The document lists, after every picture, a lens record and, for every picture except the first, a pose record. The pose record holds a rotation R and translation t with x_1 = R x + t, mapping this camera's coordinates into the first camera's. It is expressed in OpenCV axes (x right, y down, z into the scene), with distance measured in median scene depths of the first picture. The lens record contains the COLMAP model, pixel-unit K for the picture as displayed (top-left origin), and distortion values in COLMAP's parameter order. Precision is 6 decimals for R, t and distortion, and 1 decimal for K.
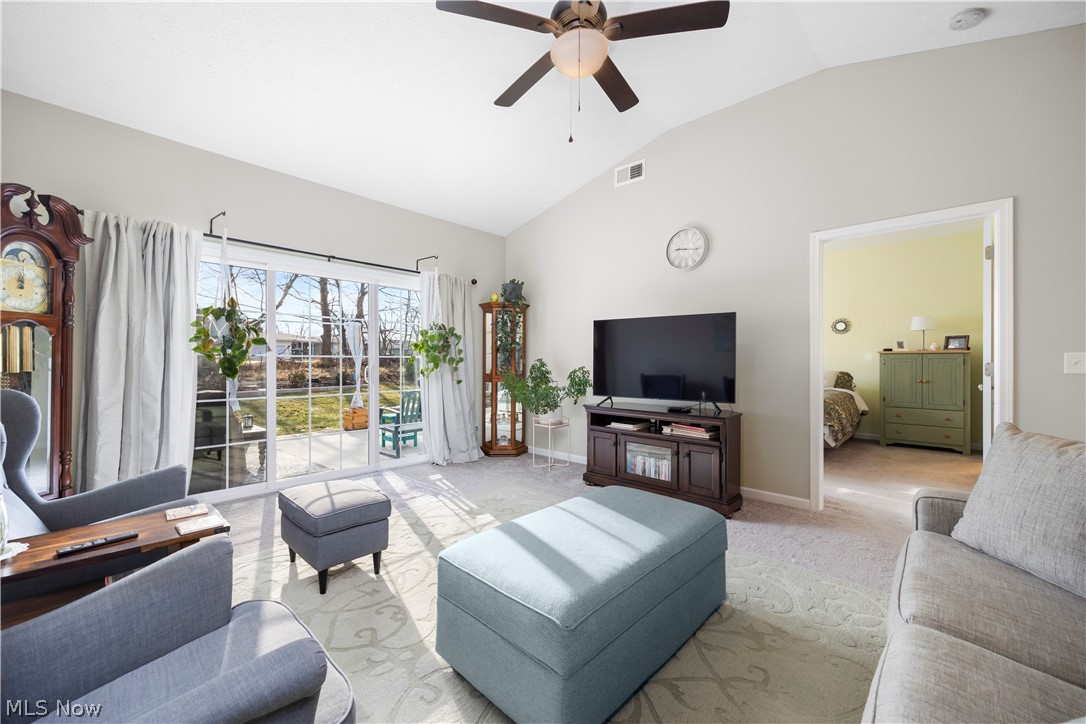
lens RADIAL K [[425.2, 0, 545.9], [0, 425.2, 359.4], [0, 0, 1]] dist [0.000648, 0.000092]
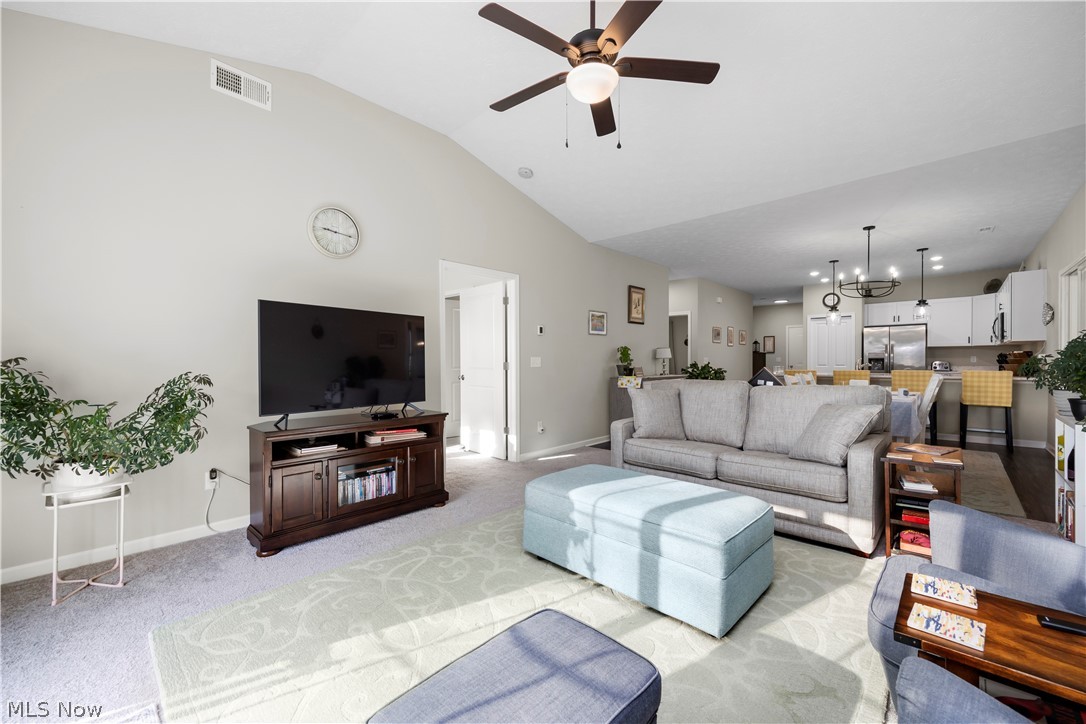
lens RADIAL K [[425.2, 0, 541.6], [0, 425.2, 360.8], [0, 0, 1]] dist [0.000648, 0.000092]
pose [[0.026268, -0.002175, 0.999653, -0.578180], [-0.002133, 0.999995, 0.002232, -0.001729], [-0.999653, -0.002191, 0.026264, 0.617232]]
